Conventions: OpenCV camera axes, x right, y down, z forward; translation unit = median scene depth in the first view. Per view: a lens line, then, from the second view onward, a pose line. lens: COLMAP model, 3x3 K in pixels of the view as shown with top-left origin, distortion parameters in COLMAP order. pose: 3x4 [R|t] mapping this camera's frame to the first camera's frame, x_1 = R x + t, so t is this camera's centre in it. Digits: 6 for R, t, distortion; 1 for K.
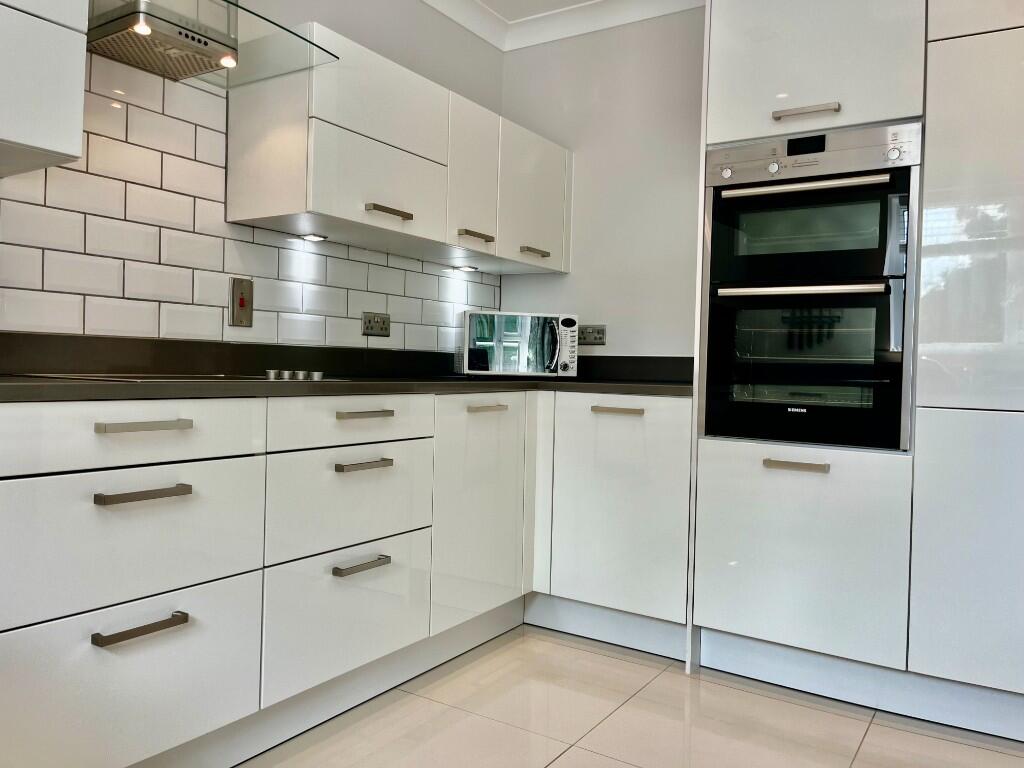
lens RADIAL K [[783.0, 0, 509.0], [0, 783.0, 379.7], [0, 0, 1]] dist [0.068062, -0.096340]
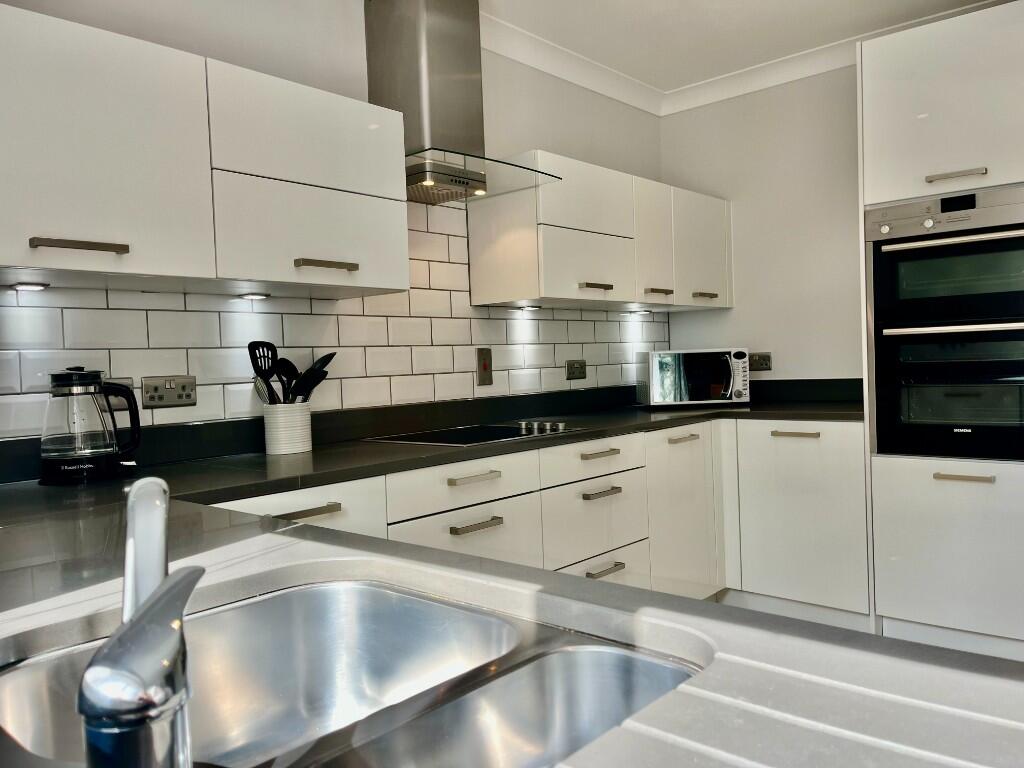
lens RADIAL K [[801.0, 0, 491.5], [0, 801.0, 386.3], [0, 0, 1]] dist [0.031655, -0.008401]
pose [[0.985433, -0.058937, -0.159526, -0.117575], [0.061694, 0.998018, 0.012383, -0.077825], [0.158480, -0.022044, 0.987116, -0.269498]]
